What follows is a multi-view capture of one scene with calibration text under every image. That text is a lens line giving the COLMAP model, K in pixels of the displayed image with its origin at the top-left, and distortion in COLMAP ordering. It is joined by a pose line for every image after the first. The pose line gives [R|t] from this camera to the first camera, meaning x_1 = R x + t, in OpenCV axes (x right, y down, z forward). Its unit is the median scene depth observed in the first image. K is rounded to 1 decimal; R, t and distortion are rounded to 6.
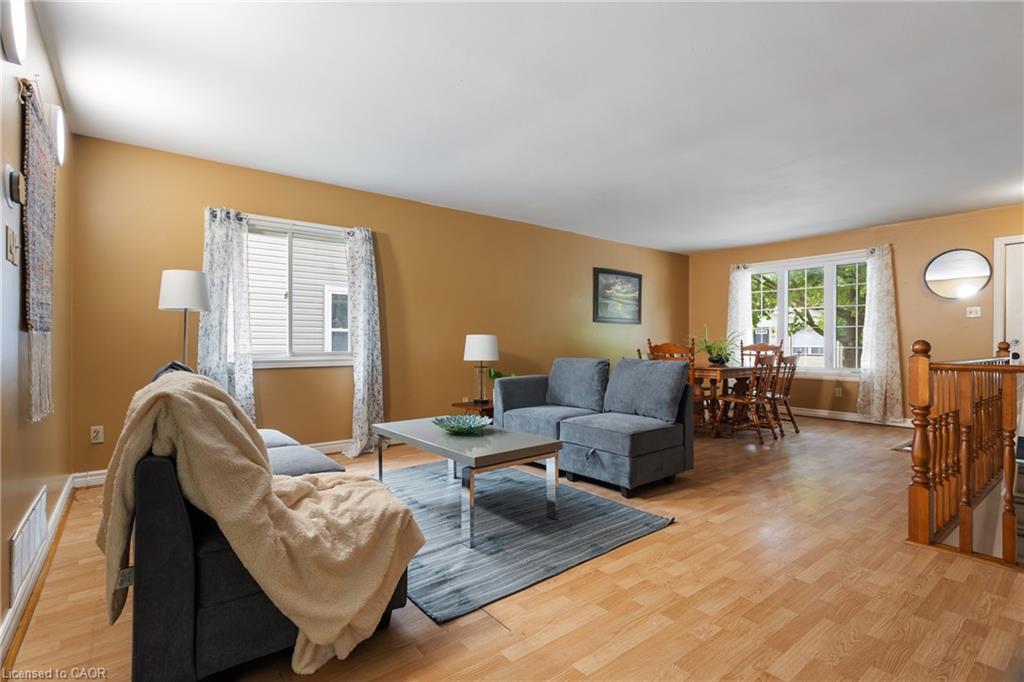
lens RADIAL K [[486.6, 0, 514.3], [0, 486.6, 345.0], [0, 0, 1]] dist [0.005440, 0.001538]
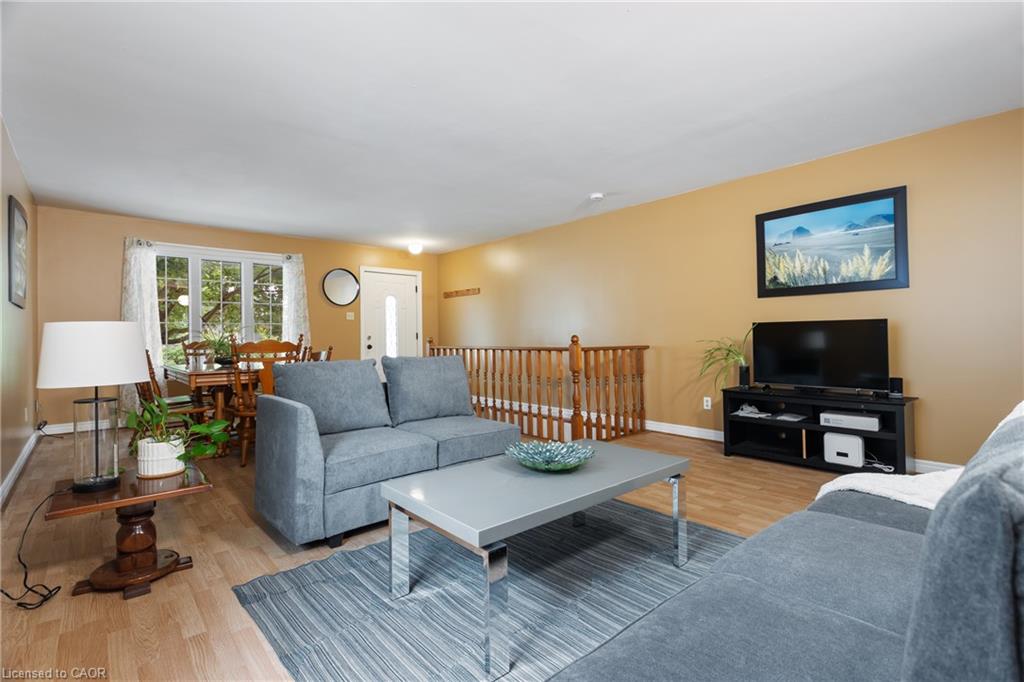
lens RADIAL K [[486.6, 0, 502.9], [0, 486.6, 334.5], [0, 0, 1]] dist [0.005440, 0.001538]
pose [[-0.028358, 0.007569, 0.999569, -0.391167], [0.012523, 0.999896, -0.007216, -0.001465], [-0.999519, 0.012313, -0.028450, 0.536597]]
